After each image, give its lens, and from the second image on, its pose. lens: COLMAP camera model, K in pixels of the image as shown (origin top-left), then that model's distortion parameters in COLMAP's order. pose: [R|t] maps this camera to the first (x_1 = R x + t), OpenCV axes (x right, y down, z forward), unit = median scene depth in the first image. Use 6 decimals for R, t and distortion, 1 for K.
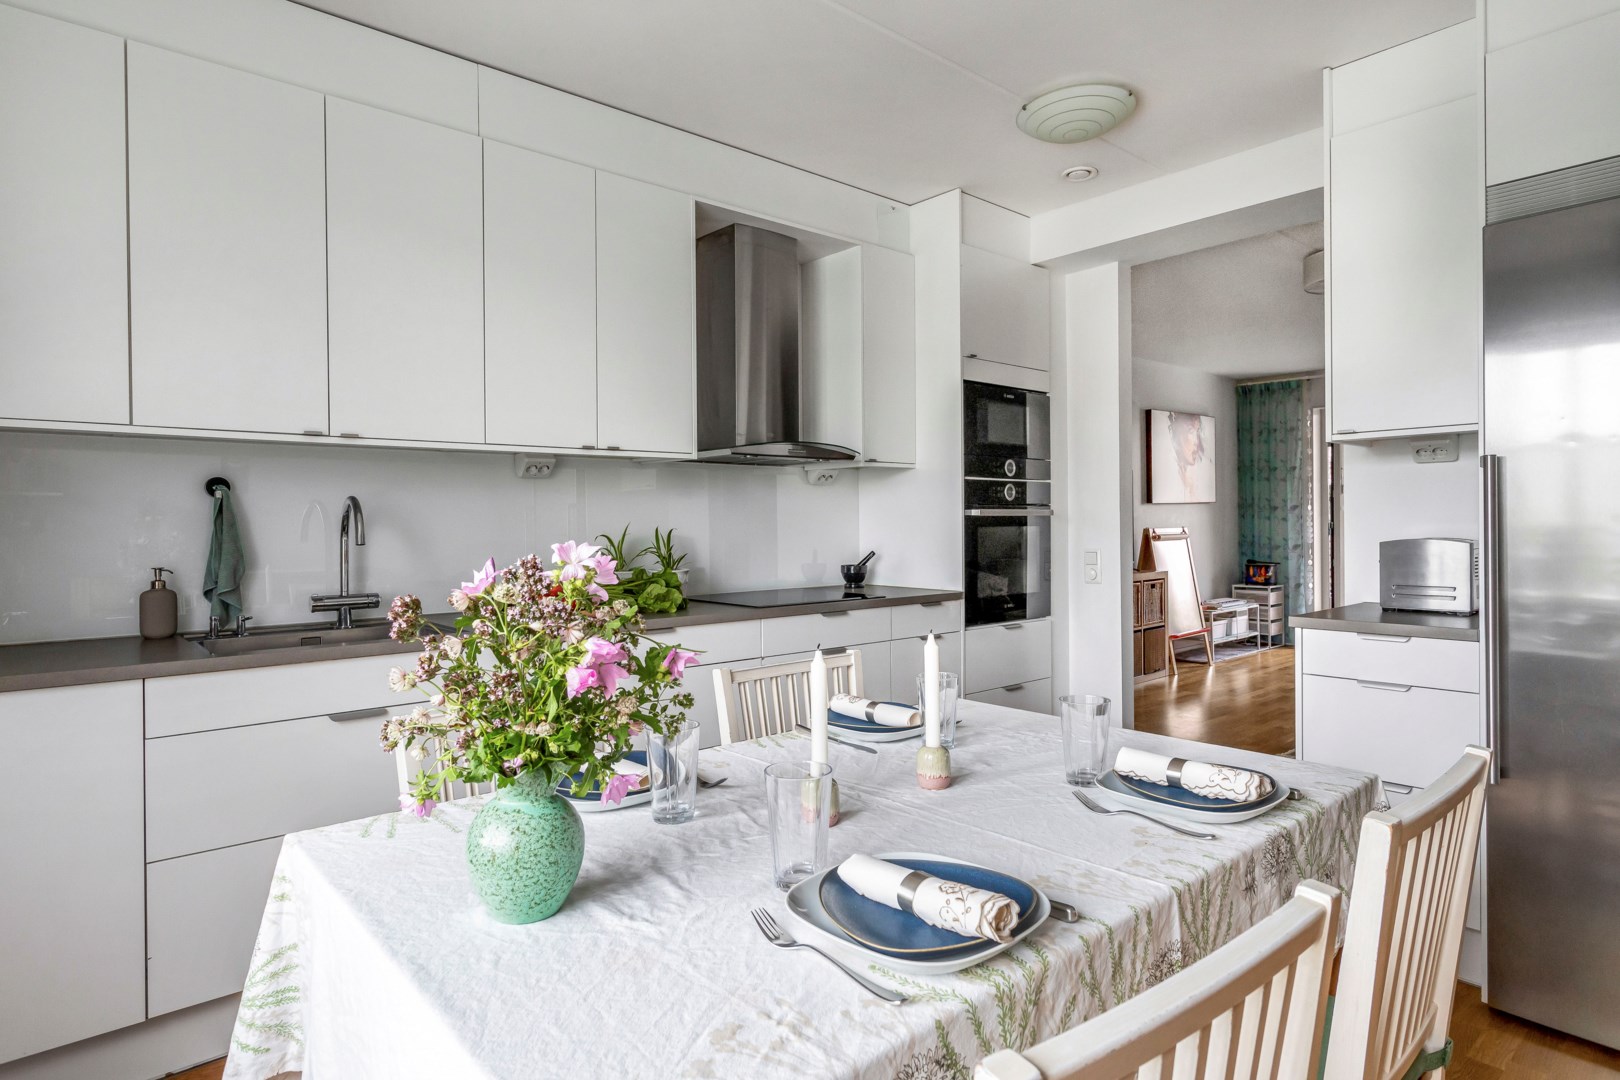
lens RADIAL K [[881.6, 0, 802.8], [0, 881.6, 531.4], [0, 0, 1]] dist [-0.002230, 0.000648]
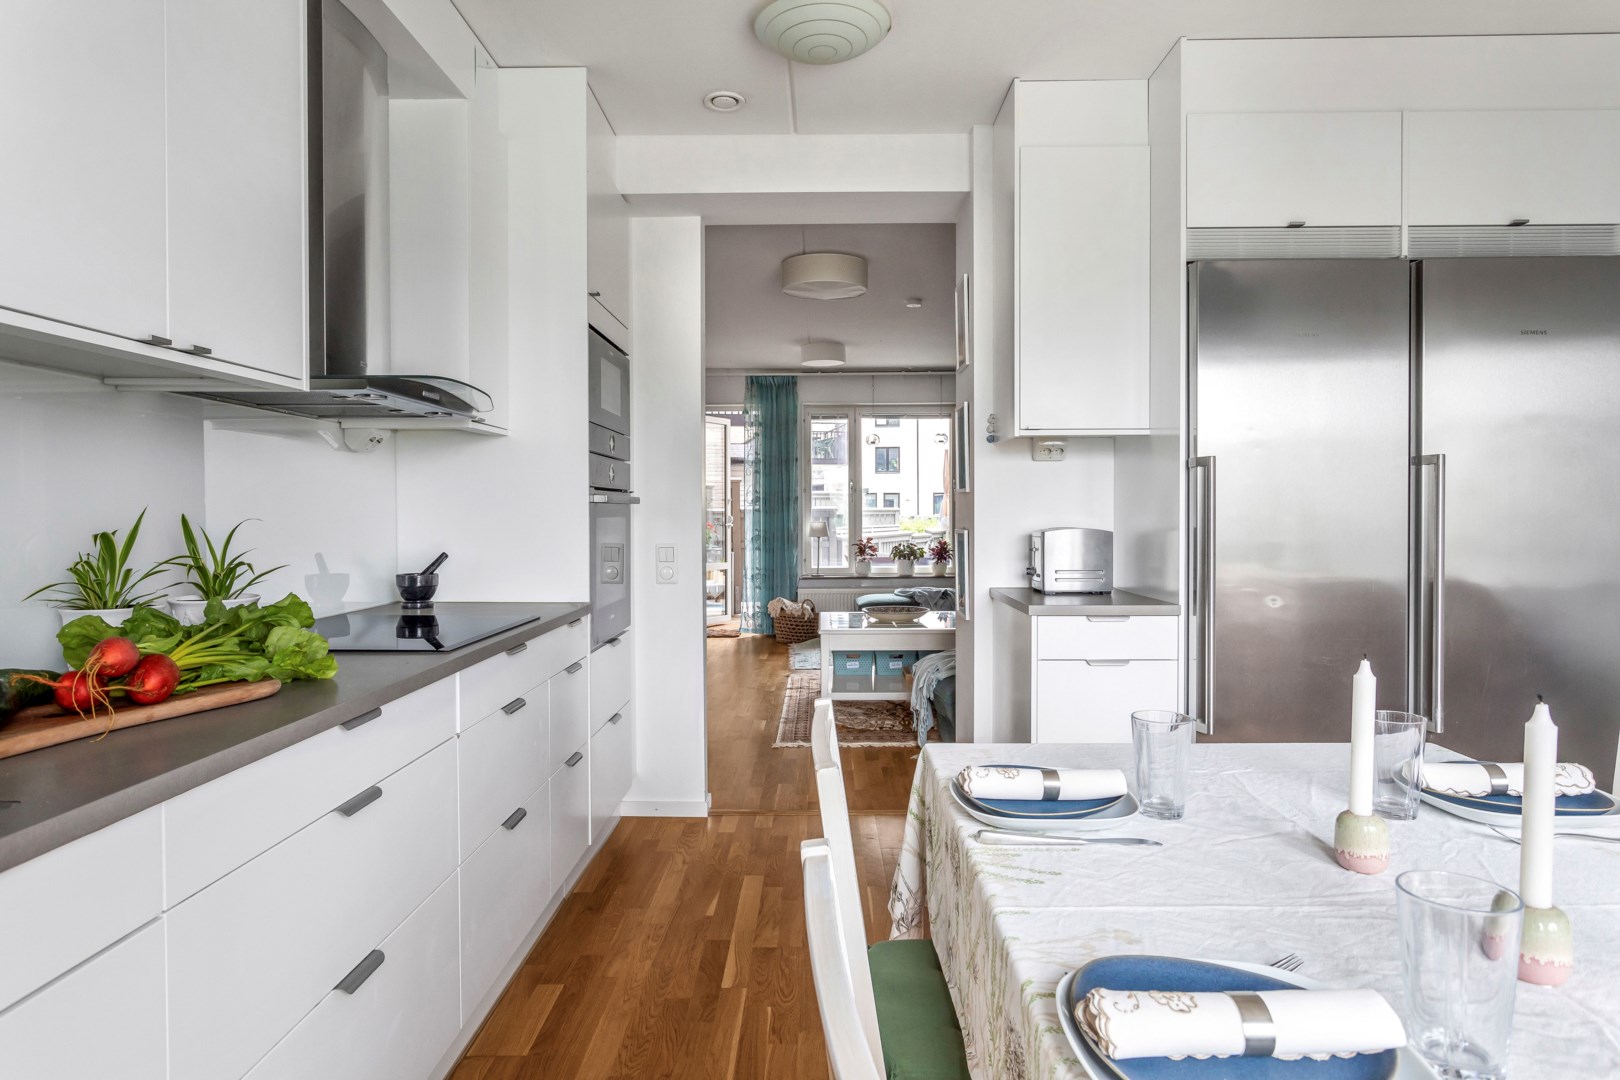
lens RADIAL K [[931.5, 0, 804.8], [0, 931.5, 517.3], [0, 0, 1]] dist [-0.002552, -0.000610]
pose [[0.667180, 0.002781, 0.744891, -0.140466], [0.003084, 0.999974, -0.006496, 0.000280], [-0.744890, 0.006631, 0.667154, 0.157851]]
